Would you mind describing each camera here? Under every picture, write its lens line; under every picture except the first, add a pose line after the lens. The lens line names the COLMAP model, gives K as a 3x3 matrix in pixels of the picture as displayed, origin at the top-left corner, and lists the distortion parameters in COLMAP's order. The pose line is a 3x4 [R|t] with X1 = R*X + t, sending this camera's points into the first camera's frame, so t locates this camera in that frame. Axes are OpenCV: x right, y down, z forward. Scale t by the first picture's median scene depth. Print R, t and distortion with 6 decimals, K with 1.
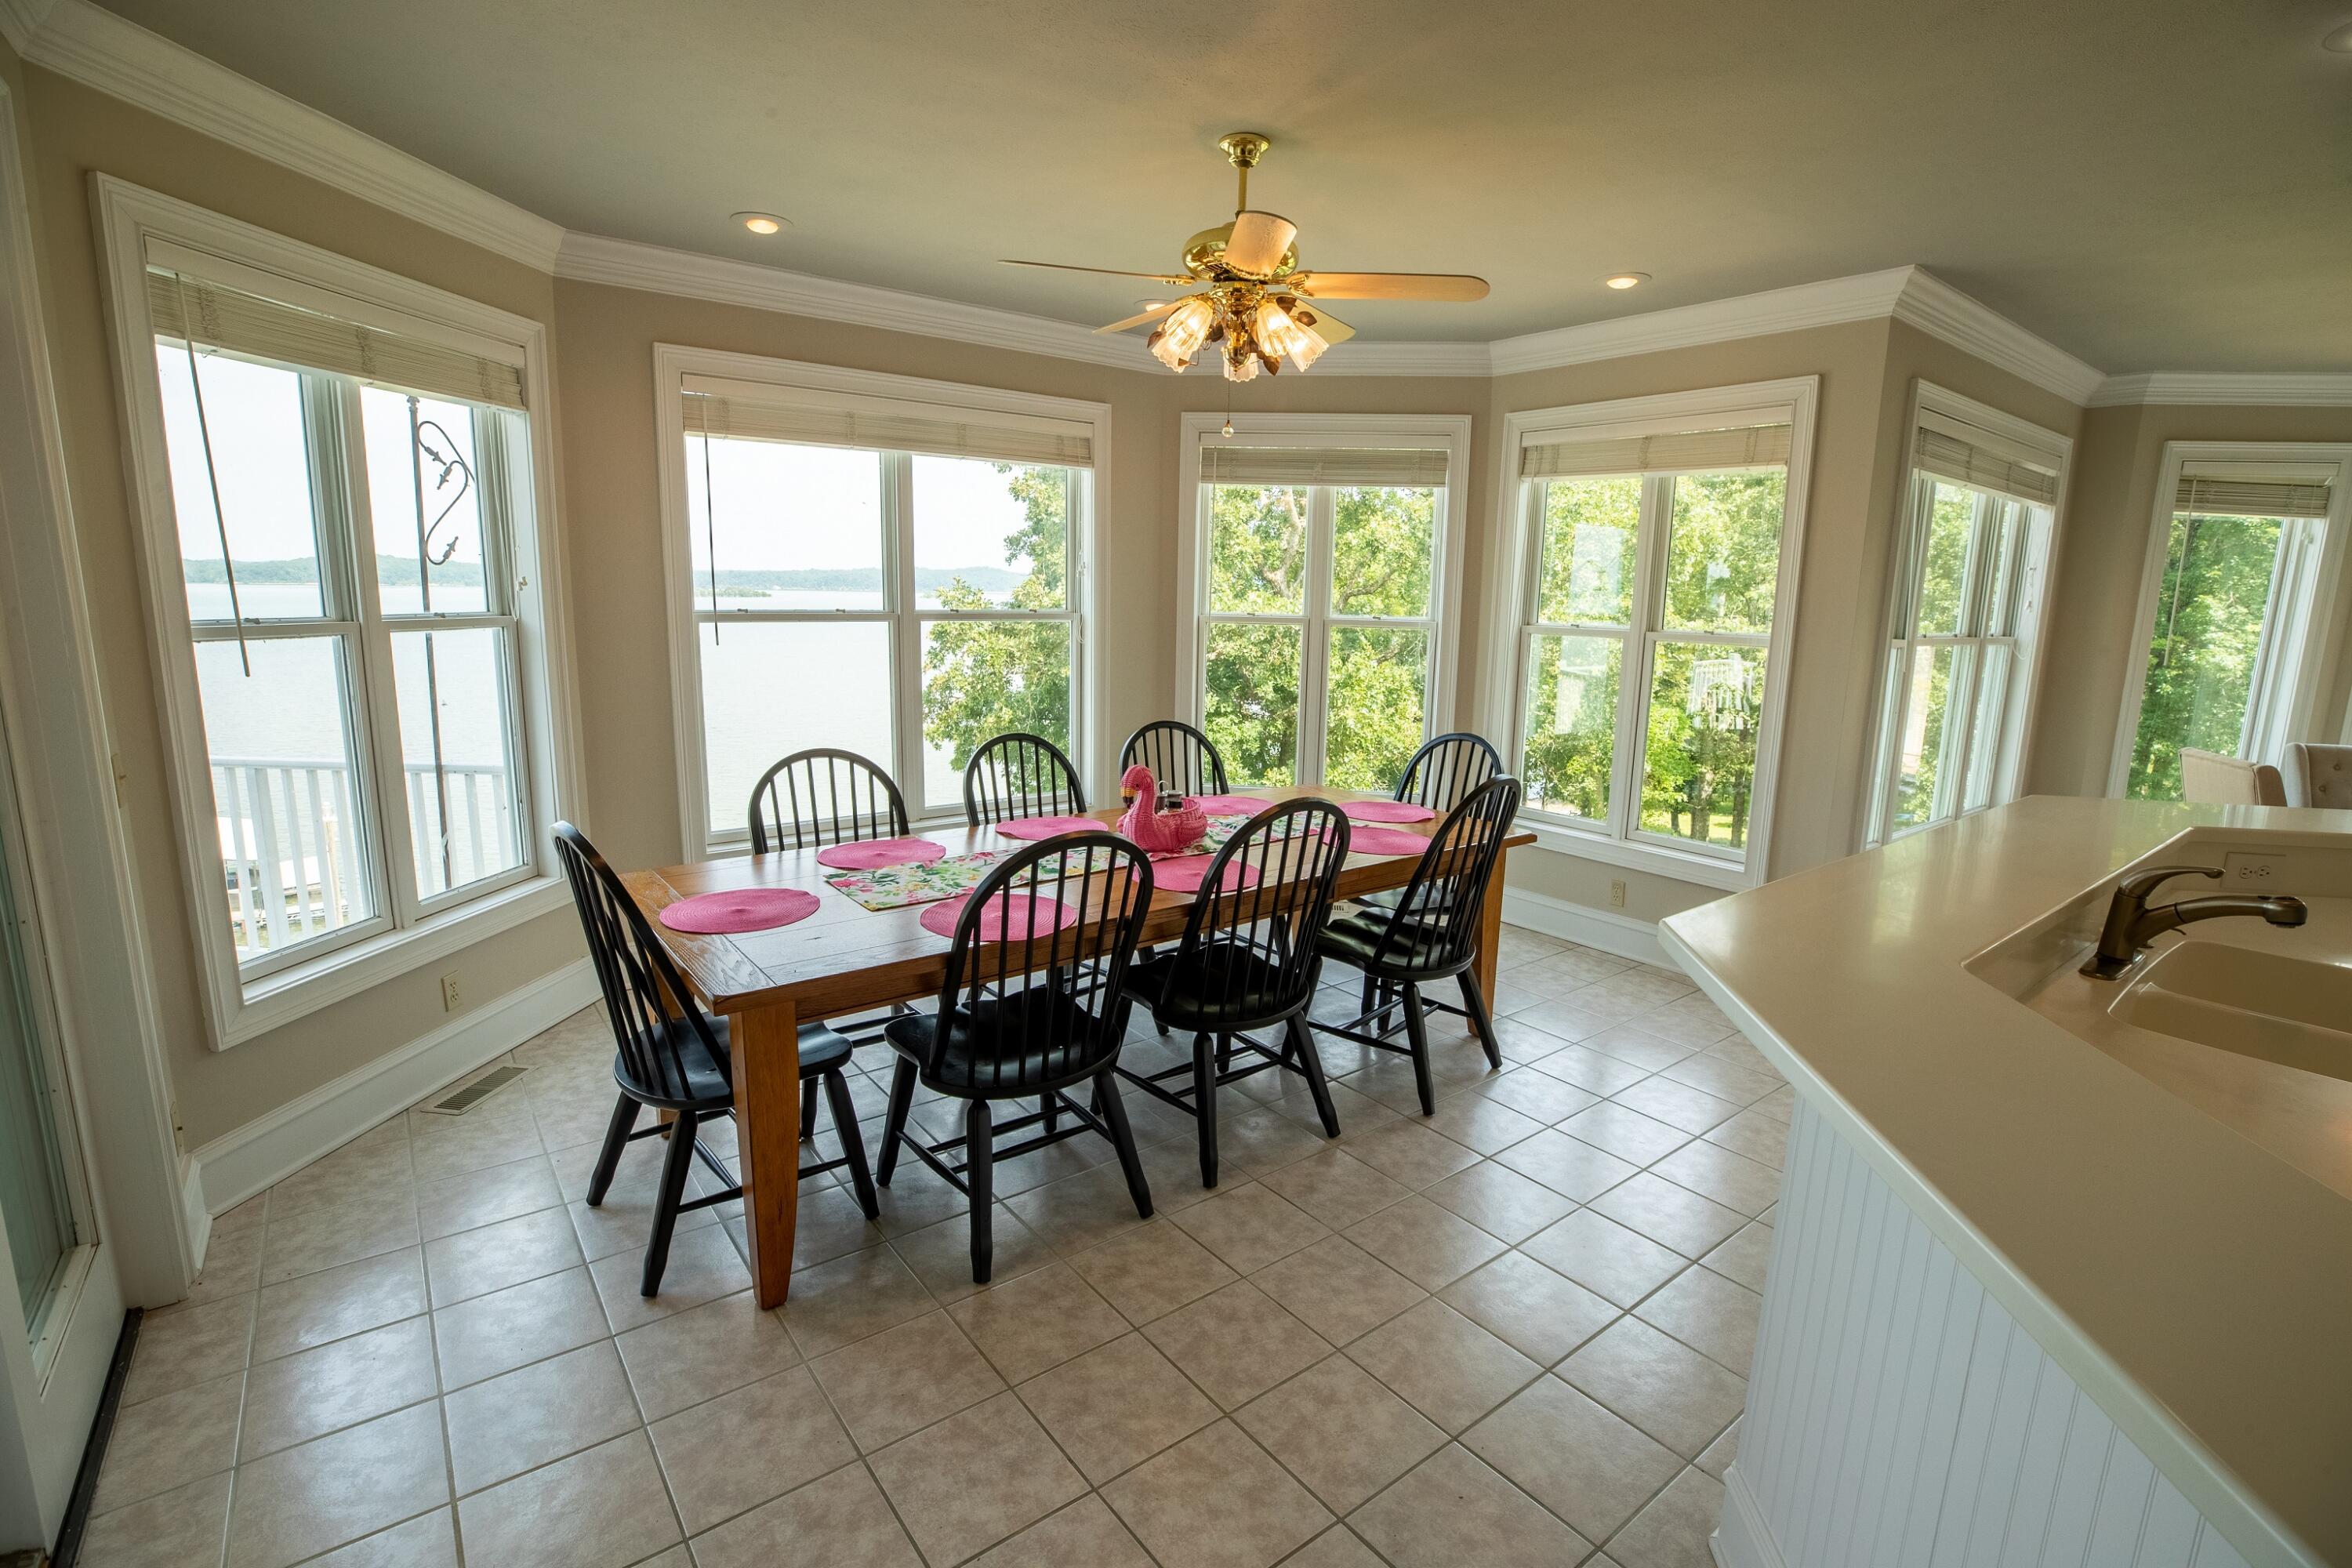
lens RADIAL K [[1081.3, 0, 1176.0], [0, 1081.3, 784.0], [0, 0, 1]] dist [-0.044487, 0.011550]
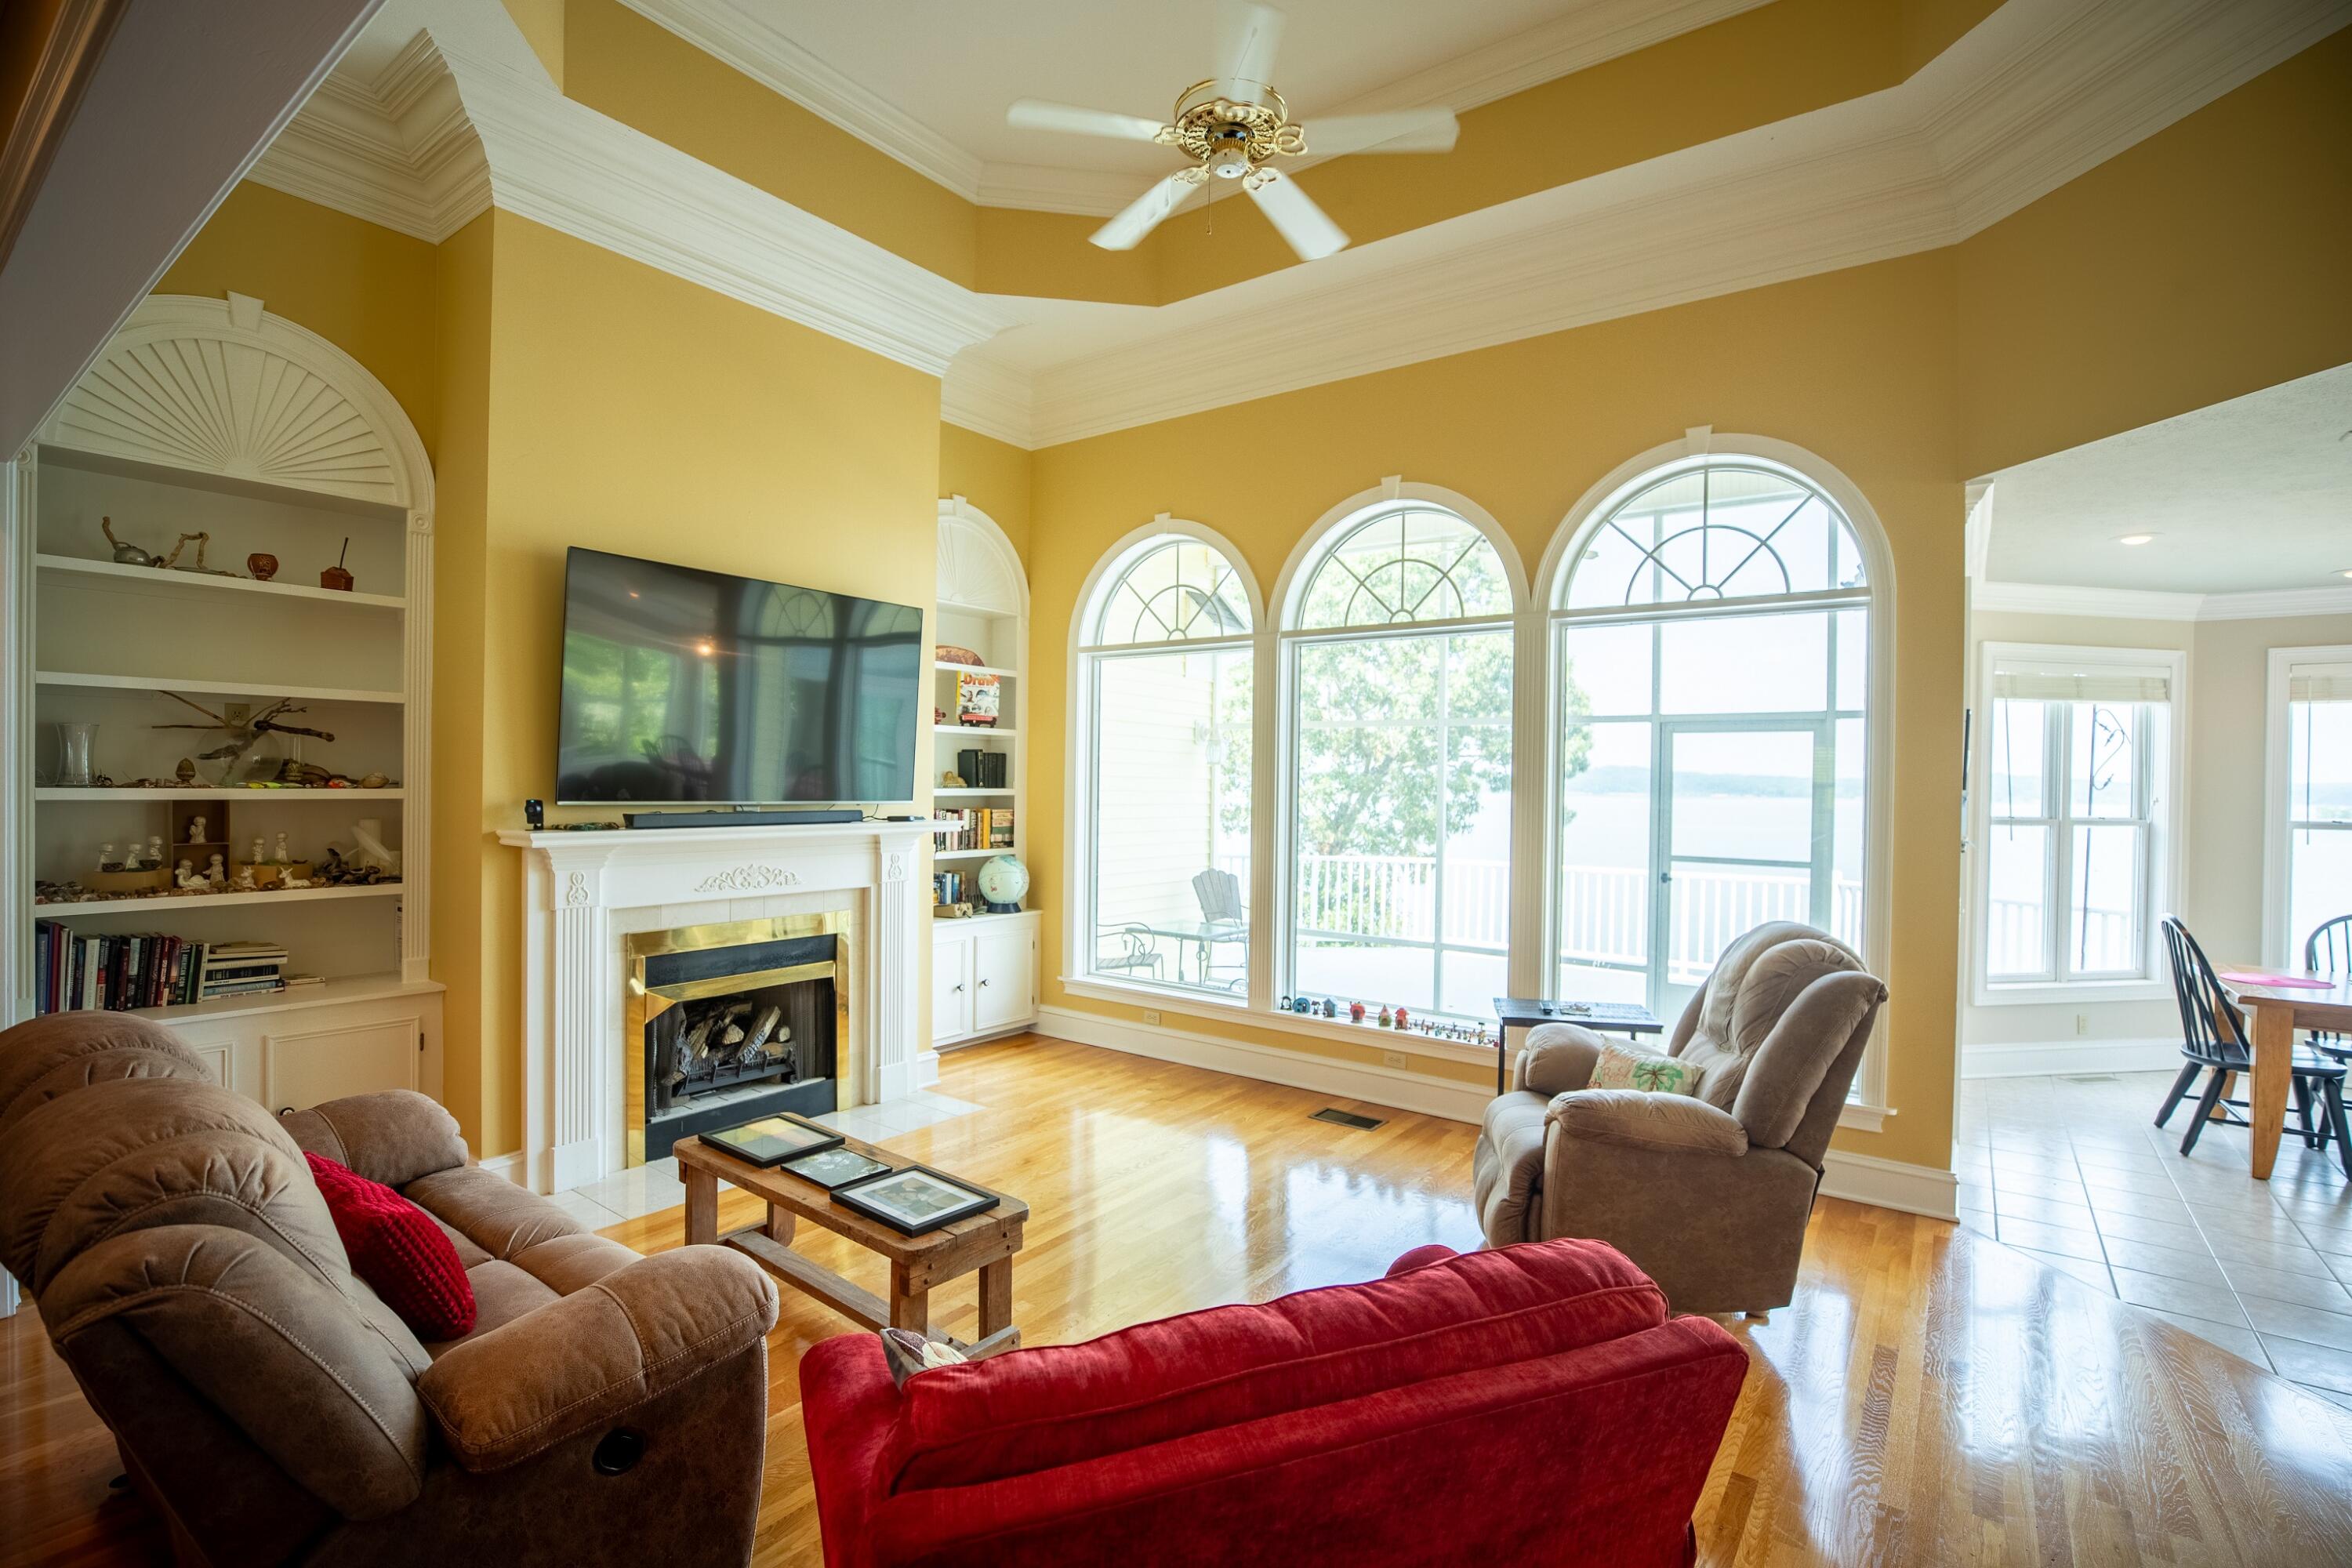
lens RADIAL K [[1081.3, 0, 1176.0], [0, 1081.3, 784.0], [0, 0, 1]] dist [-0.044487, 0.011550]
pose [[0.277449, -0.009241, -0.960696, 0.635680], [-0.178316, 0.982084, -0.060944, 0.187601], [0.944048, 0.188216, 0.270830, -1.061230]]
